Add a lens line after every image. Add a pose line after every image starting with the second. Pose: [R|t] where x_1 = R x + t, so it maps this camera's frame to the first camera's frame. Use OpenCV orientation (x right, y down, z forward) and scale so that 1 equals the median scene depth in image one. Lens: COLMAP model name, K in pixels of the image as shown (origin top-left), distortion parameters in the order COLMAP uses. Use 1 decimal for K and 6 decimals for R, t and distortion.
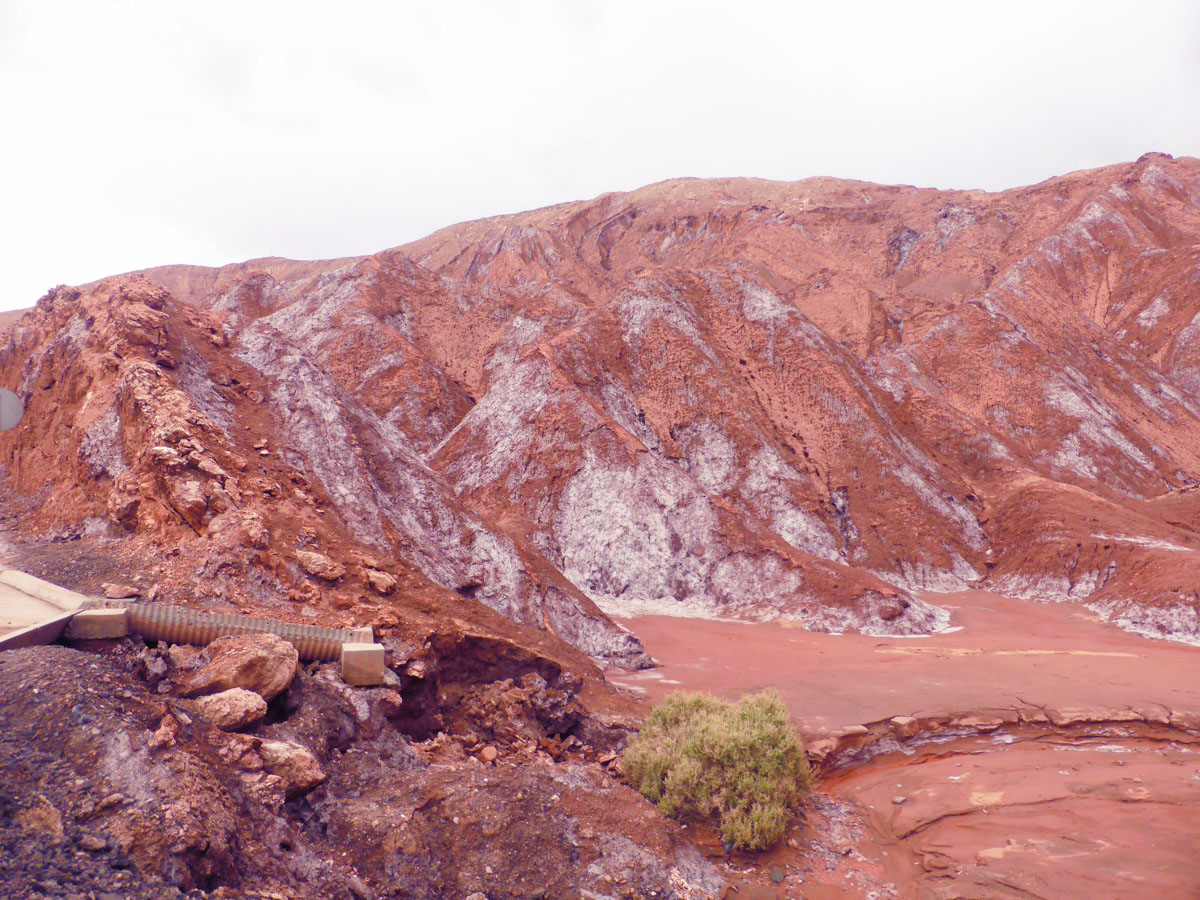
lens RADIAL K [[929.8, 0, 600.4], [0, 929.8, 446.4], [0, 0, 1]] dist [-0.027583, 0.041325]
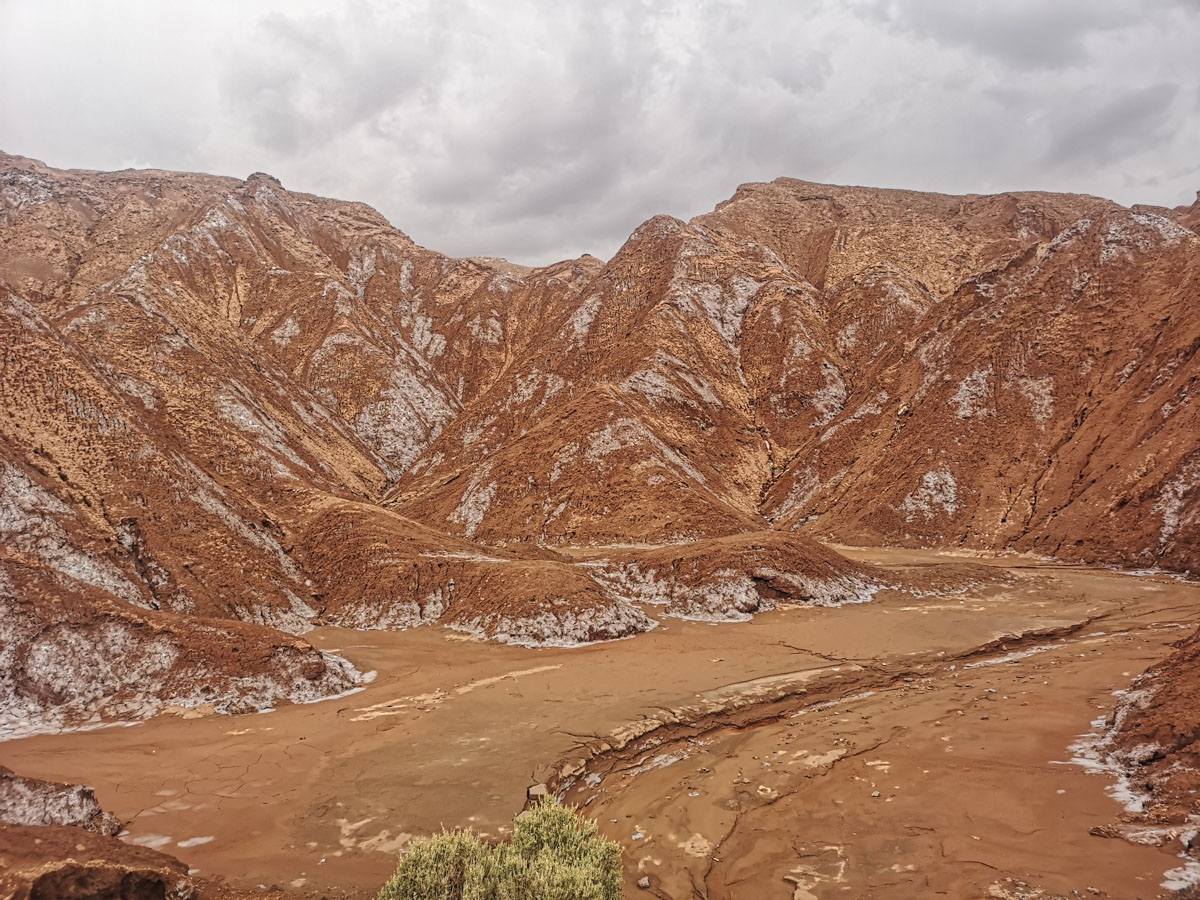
lens RADIAL K [[955.1, 0, 600.9], [0, 955.1, 455.6], [0, 0, 1]] dist [0.044217, -0.026464]
pose [[0.532920, 0.003529, 0.846158, -0.196891], [-0.000993, 0.999993, -0.003545, -0.006265], [-0.846165, 0.001048, 0.532920, 0.234443]]
